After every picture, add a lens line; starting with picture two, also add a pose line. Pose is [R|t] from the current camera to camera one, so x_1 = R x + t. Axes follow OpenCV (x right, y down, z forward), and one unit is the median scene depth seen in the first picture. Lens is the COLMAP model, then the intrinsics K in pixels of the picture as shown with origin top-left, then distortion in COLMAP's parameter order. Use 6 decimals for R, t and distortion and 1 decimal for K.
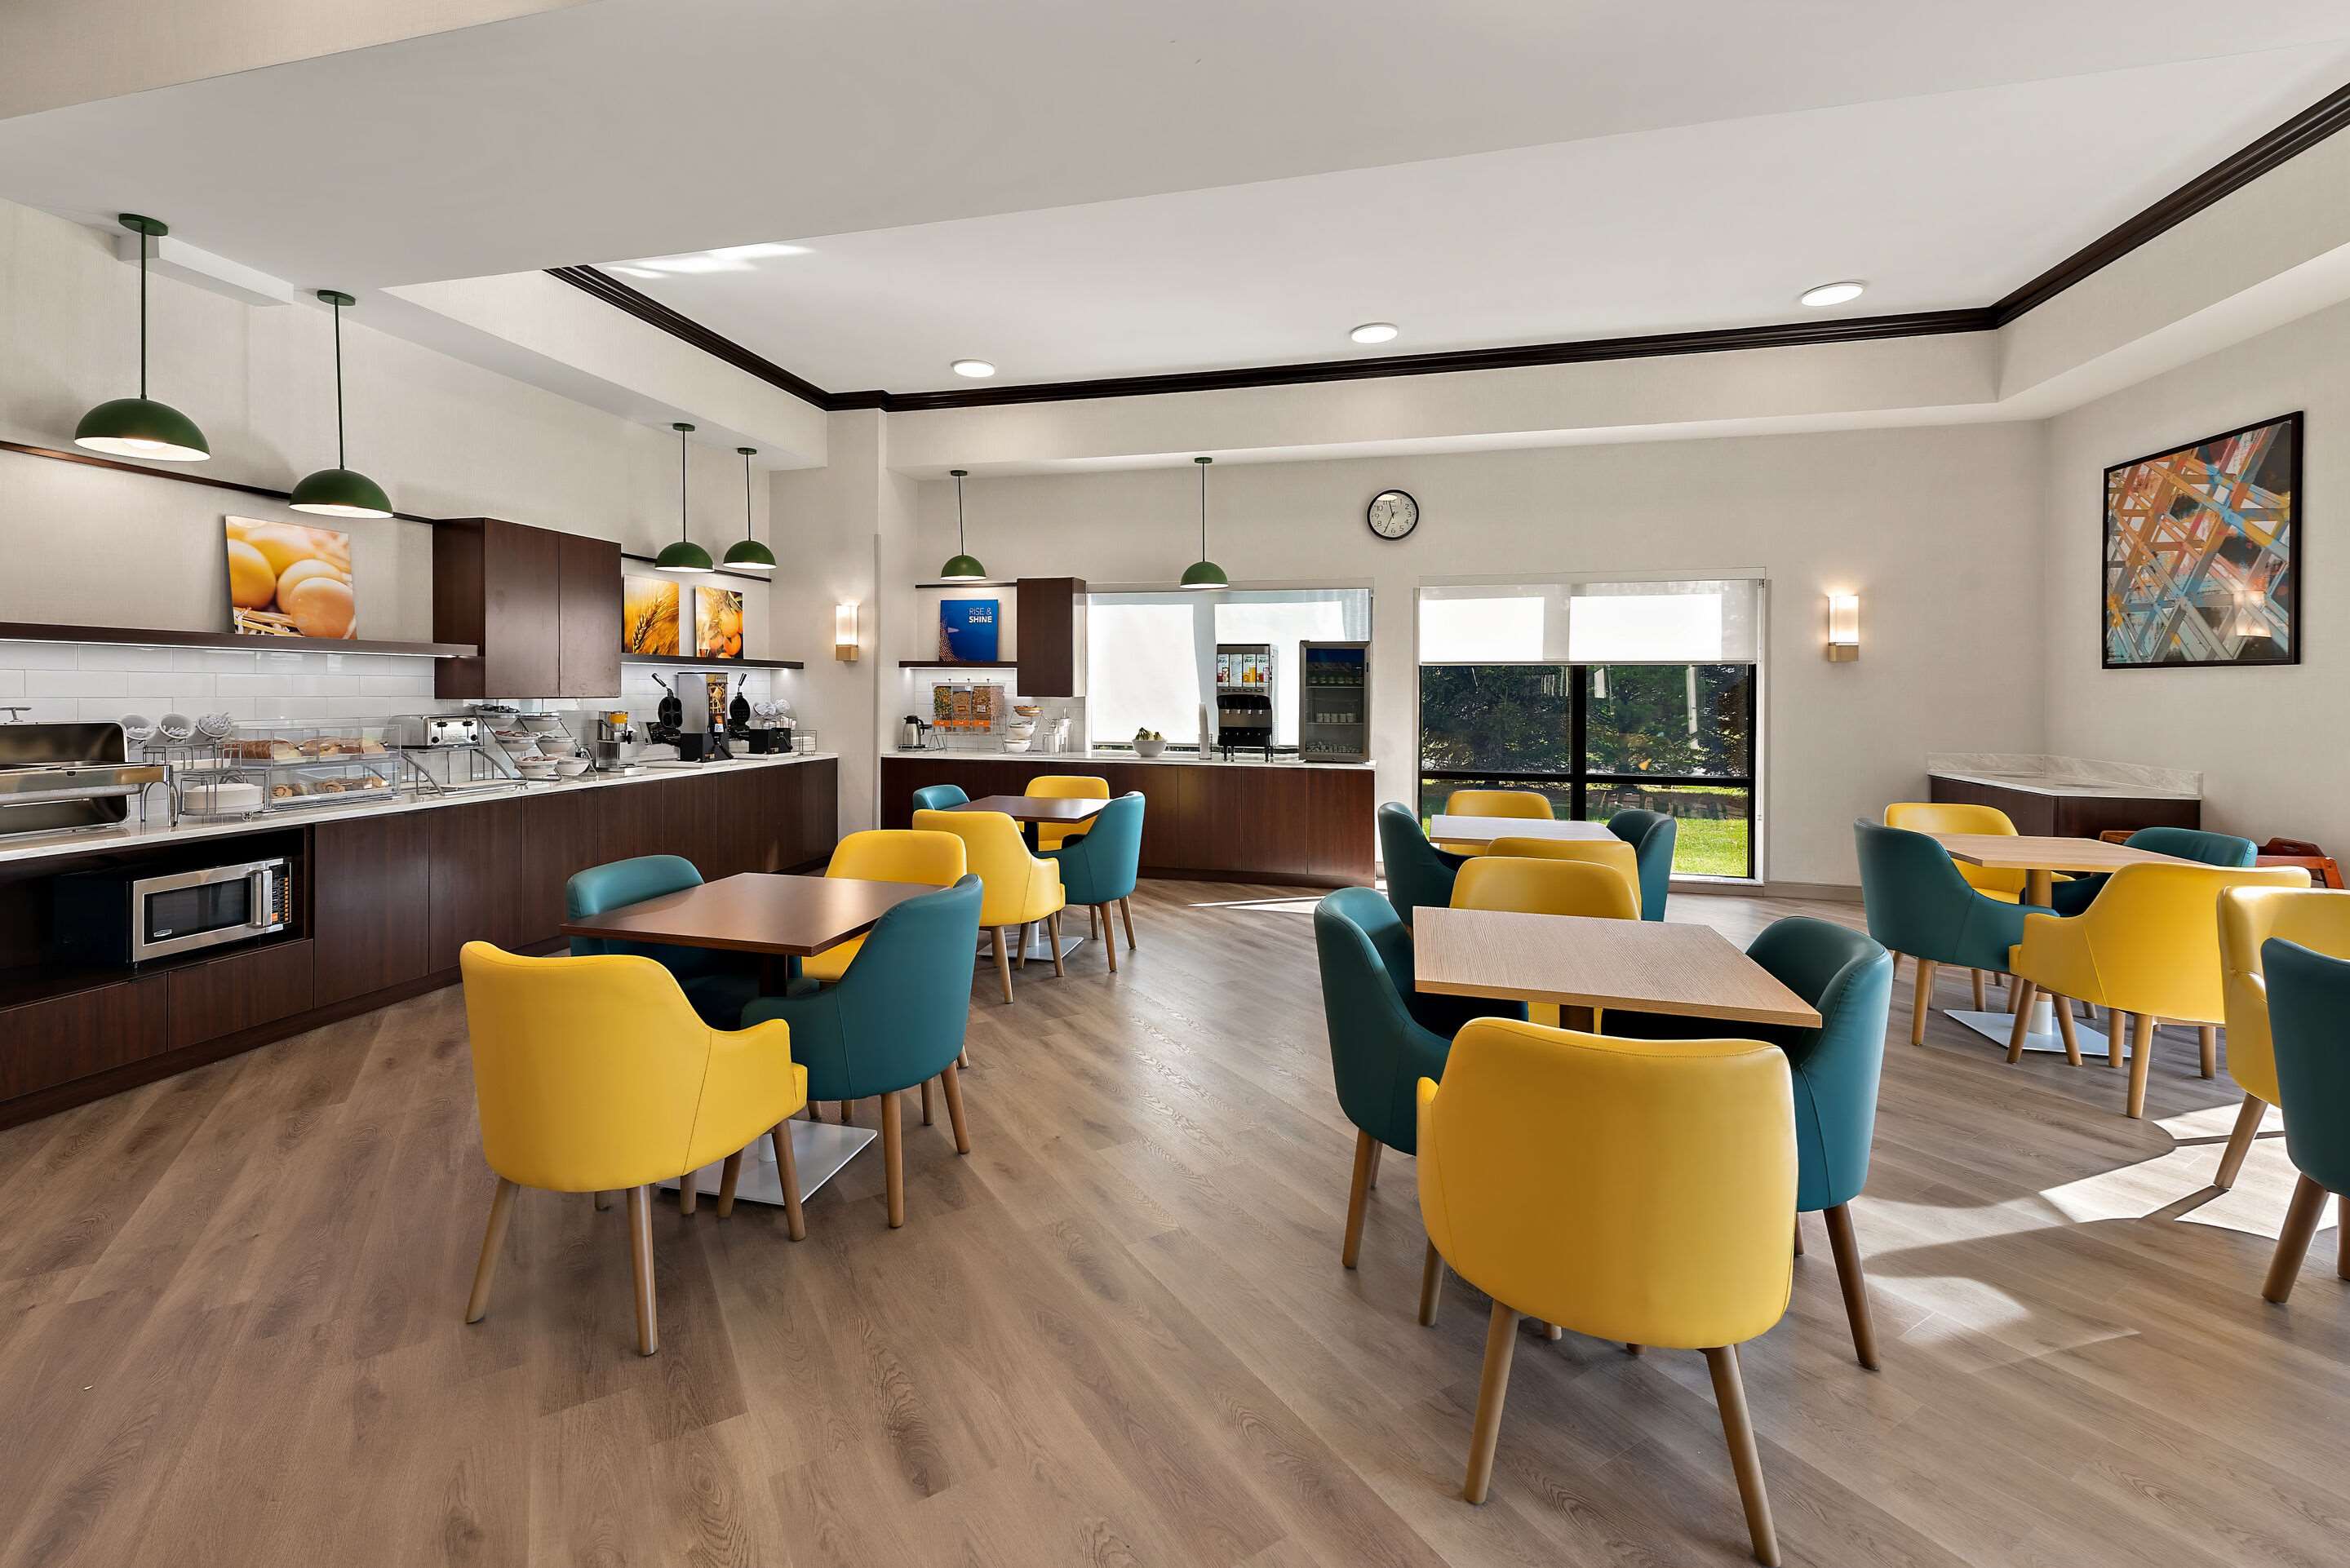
lens RADIAL K [[969.6, 0, 1124.6], [0, 969.6, 687.2], [0, 0, 1]] dist [0.003831, -0.000873]
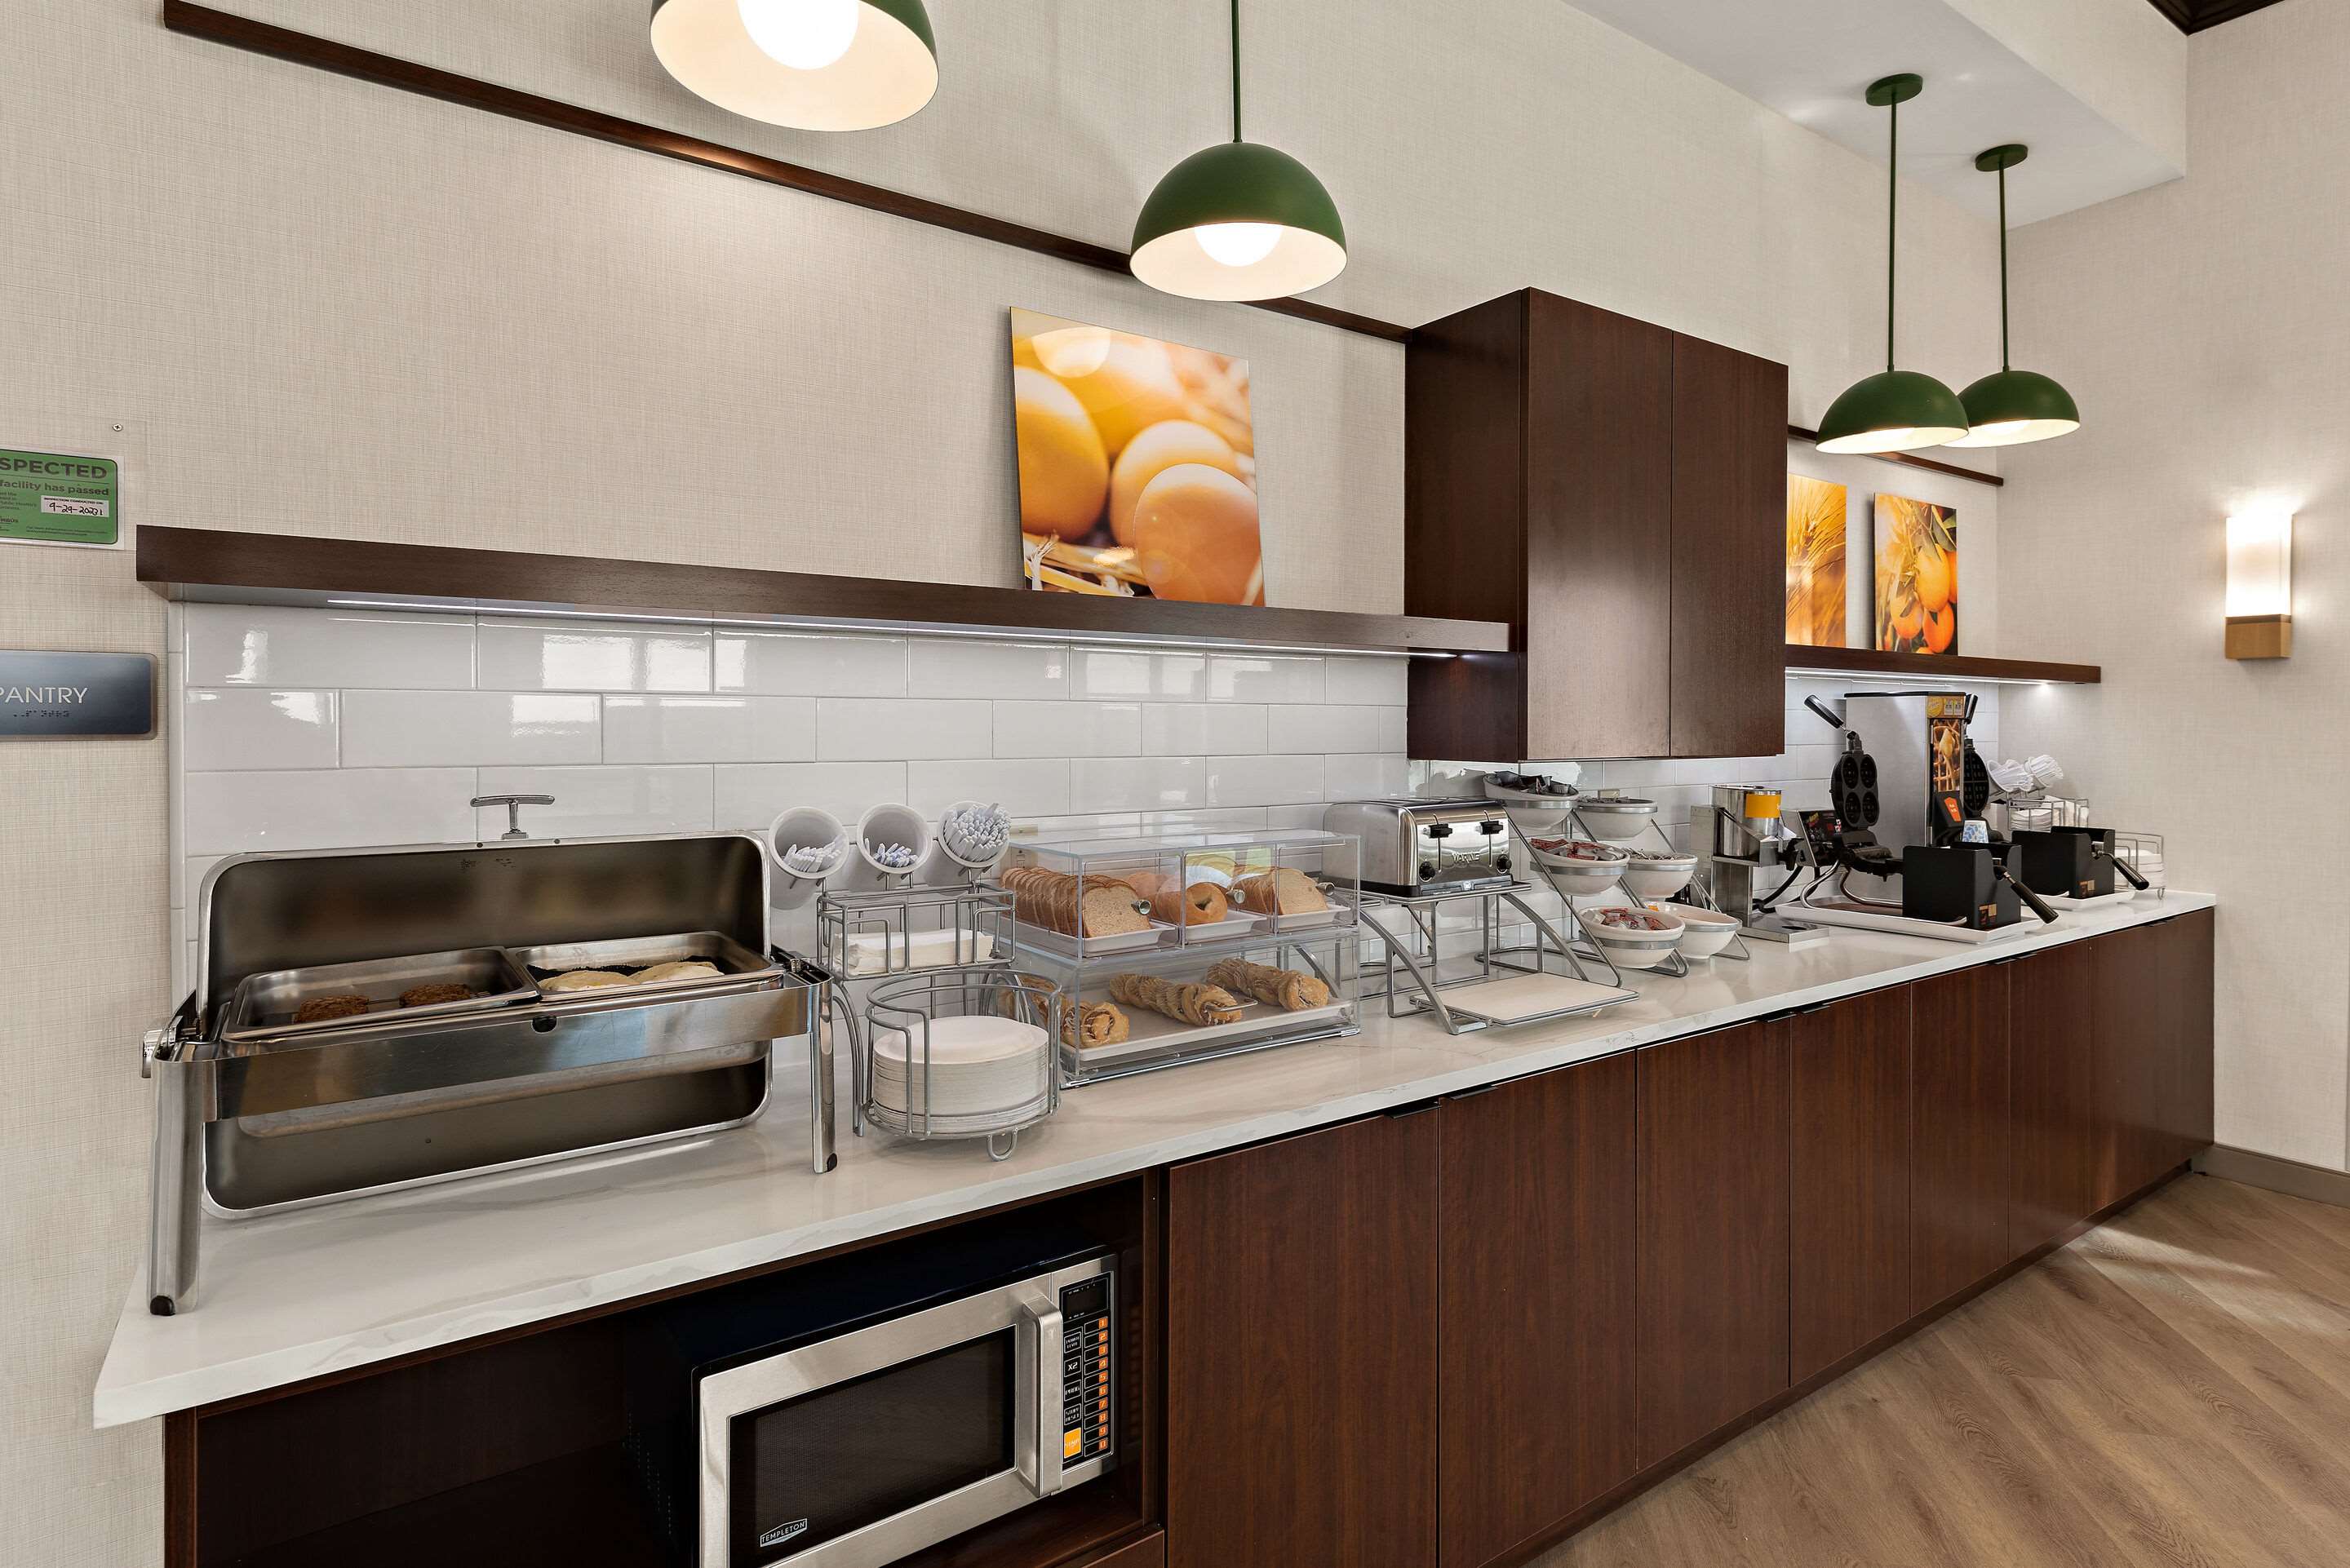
lens RADIAL K [[1246.5, 0, 1214.4], [0, 1246.5, 724.8], [0, 0, 1]] dist [0.001308, -0.001978]
pose [[0.765652, 0.002126, -0.643251, -0.343583], [0.000436, 0.999993, 0.003824, -0.003528], [0.643255, -0.003208, 0.765645, 0.429137]]
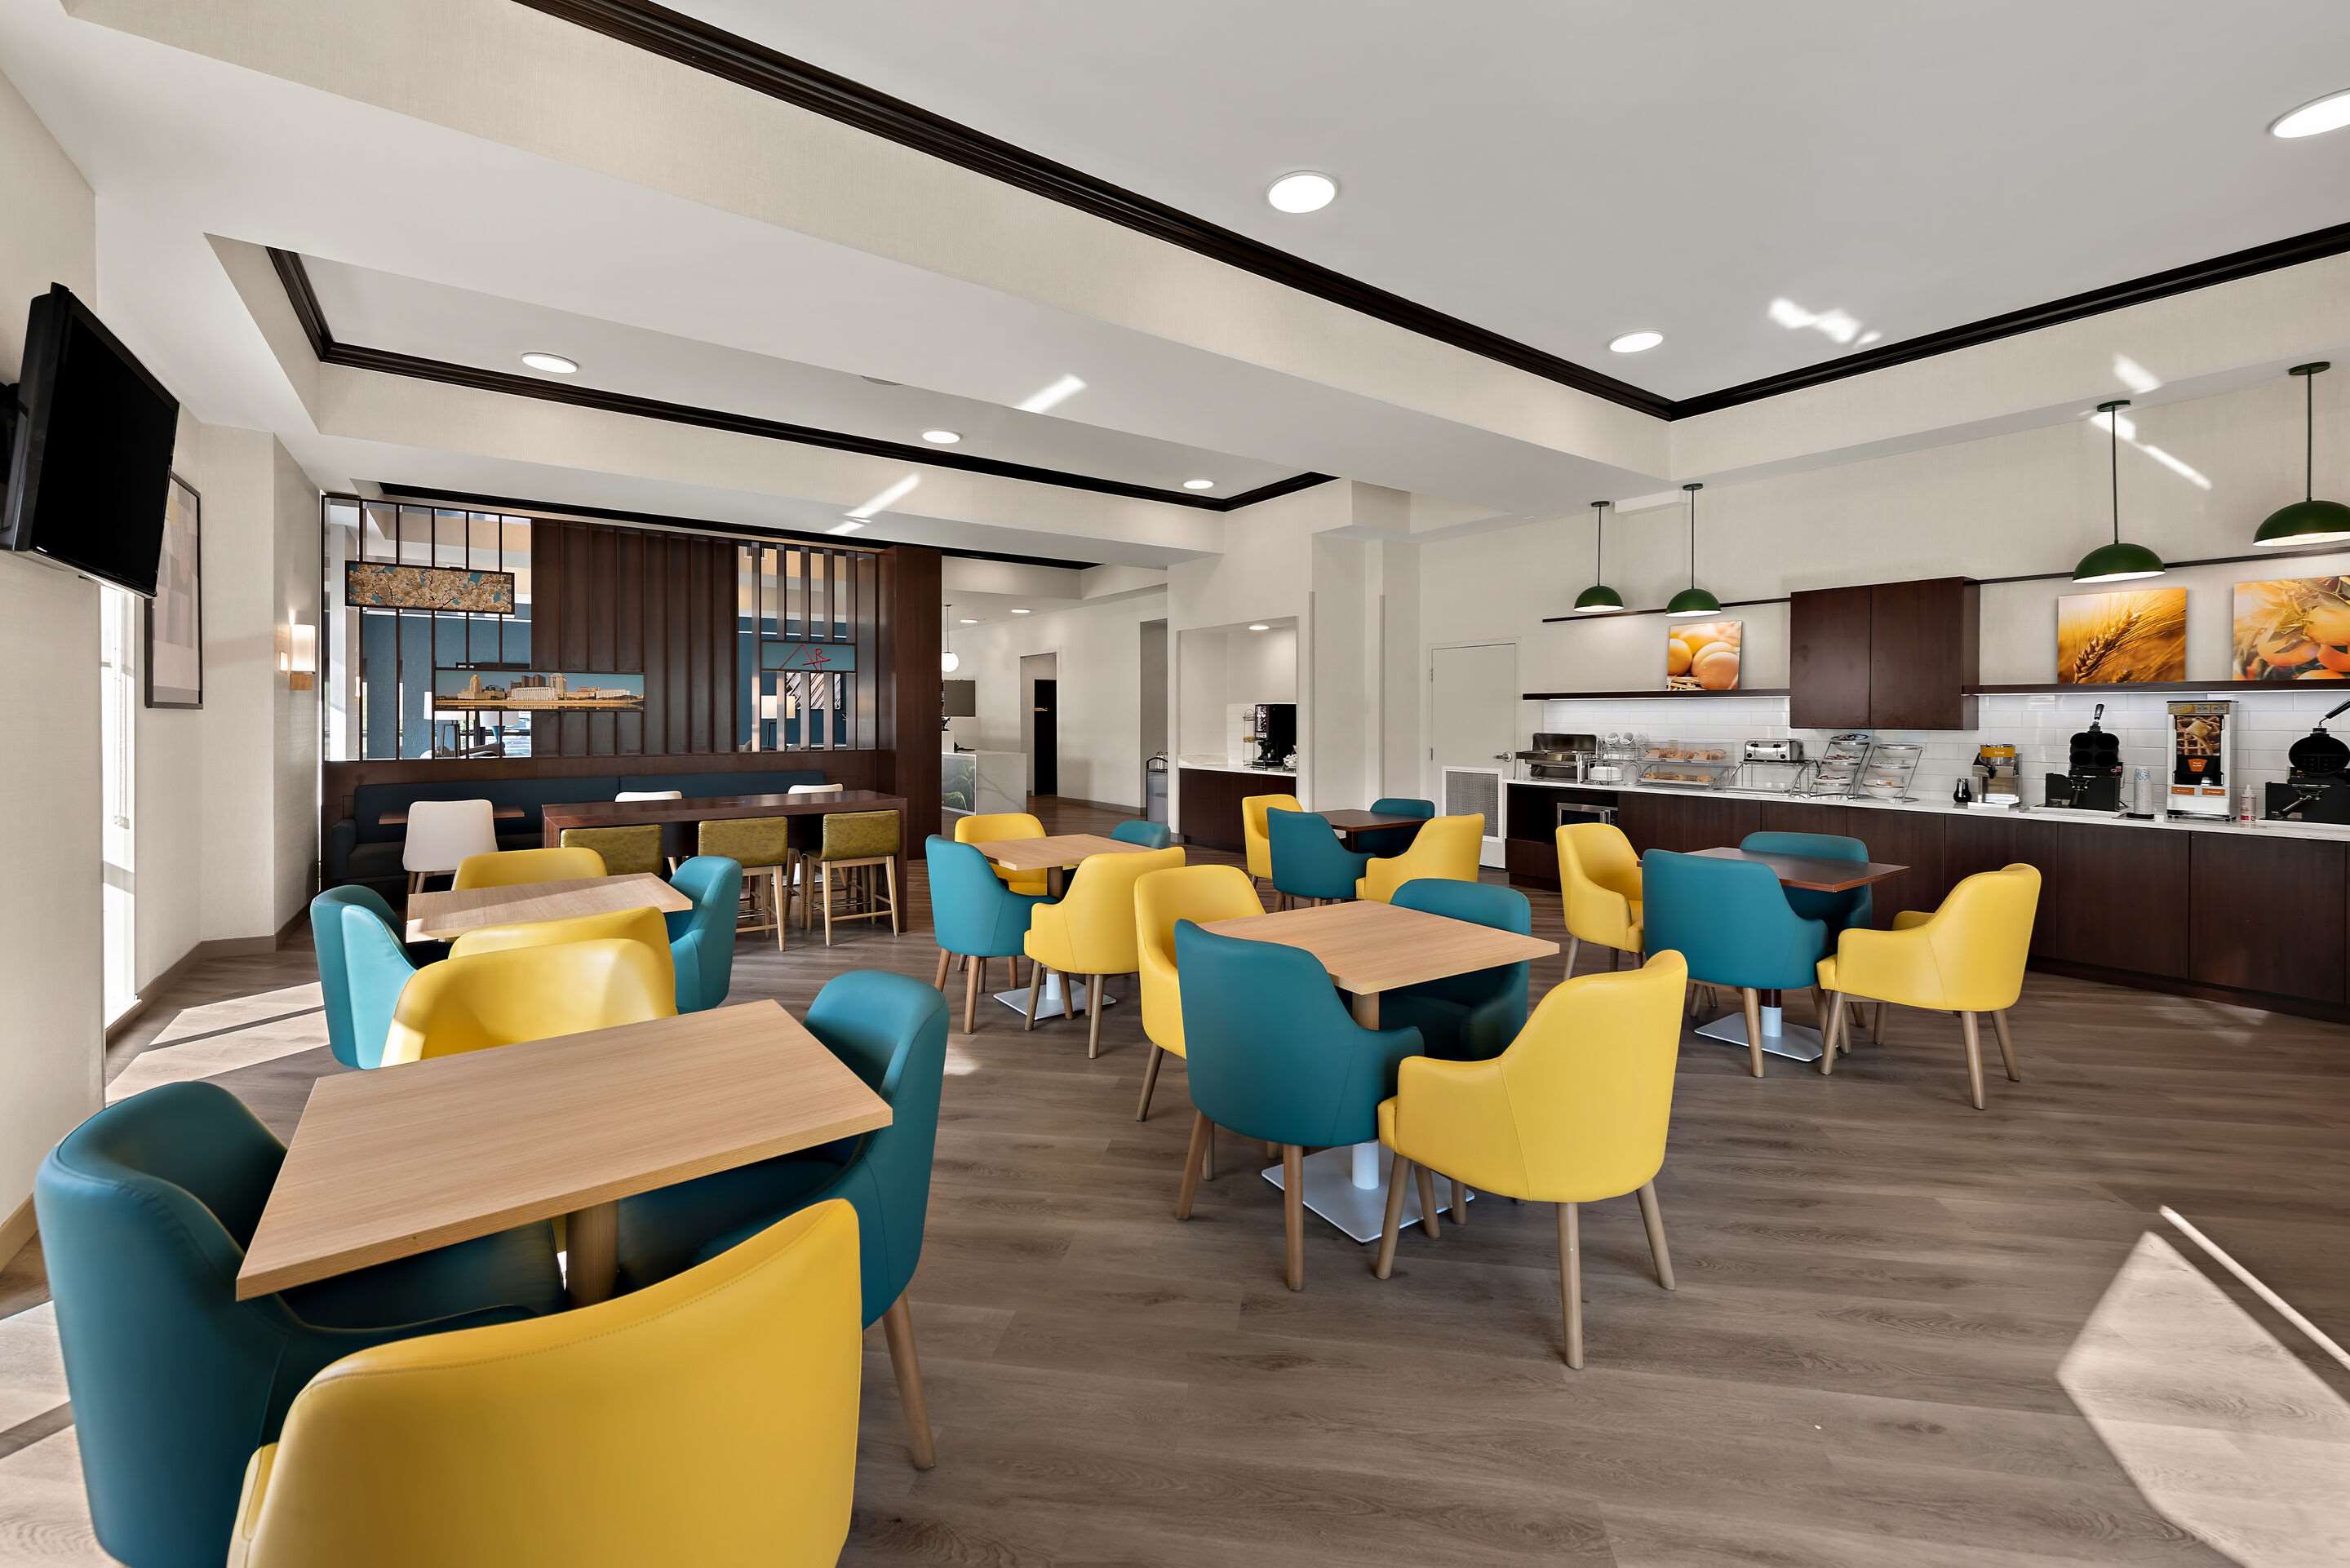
lens RADIAL K [[969.6, 0, 1143.9], [0, 969.6, 720.8], [0, 0, 1]] dist [0.003831, -0.000873]
pose [[-0.630598, -0.001438, -0.776108, 0.749074], [-0.002356, 0.999997, 0.000062, 0.003195], [0.776106, 0.001868, -0.630600, 0.907774]]
